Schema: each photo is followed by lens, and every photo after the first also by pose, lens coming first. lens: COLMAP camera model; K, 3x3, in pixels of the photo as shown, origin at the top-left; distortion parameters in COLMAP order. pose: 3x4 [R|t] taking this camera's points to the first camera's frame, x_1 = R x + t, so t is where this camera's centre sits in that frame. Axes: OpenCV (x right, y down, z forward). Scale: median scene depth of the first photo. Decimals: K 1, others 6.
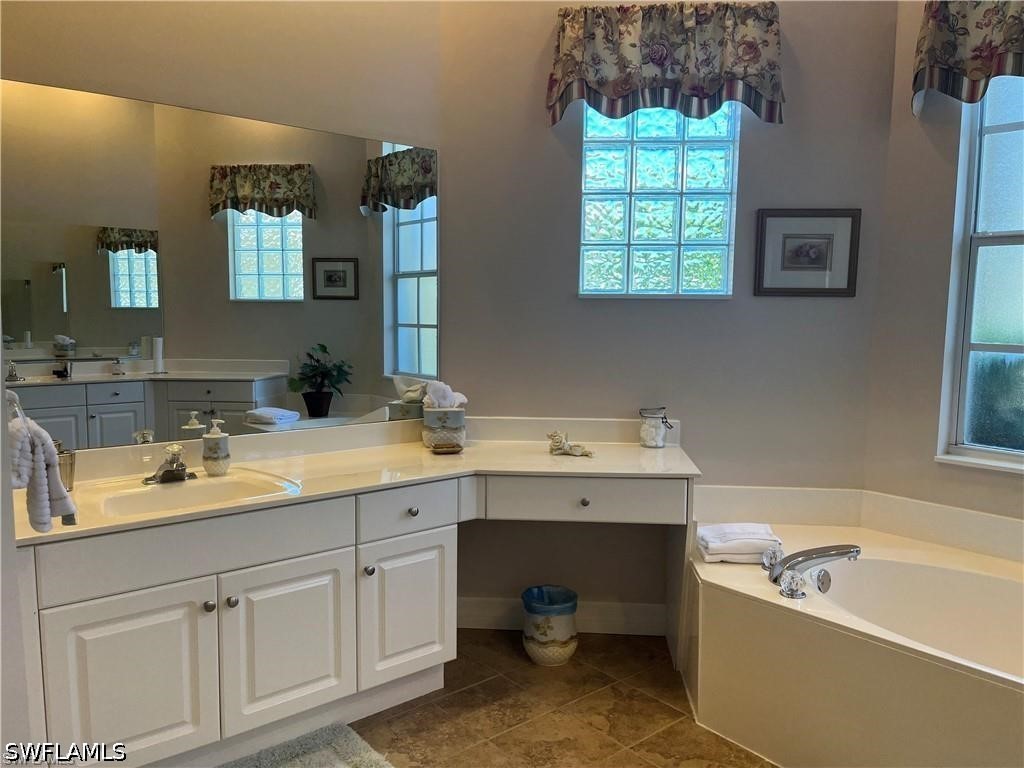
lens RADIAL K [[775.5, 0, 511.6], [0, 775.5, 388.3], [0, 0, 1]] dist [0.068140, -0.087133]
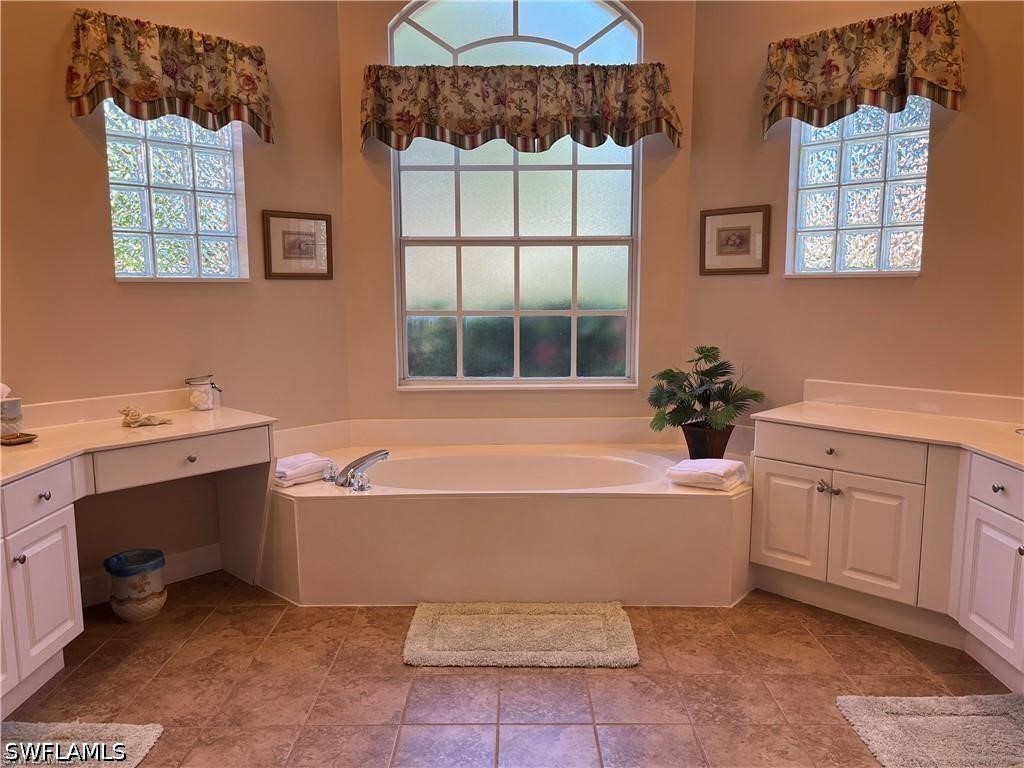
lens RADIAL K [[775.5, 0, 512.6], [0, 775.5, 387.9], [0, 0, 1]] dist [0.068140, -0.087133]
pose [[0.639616, -0.116570, 0.759804, -0.428972], [0.094189, 0.992872, 0.073037, 0.000792], [-0.762902, 0.024850, 0.646036, -0.114384]]
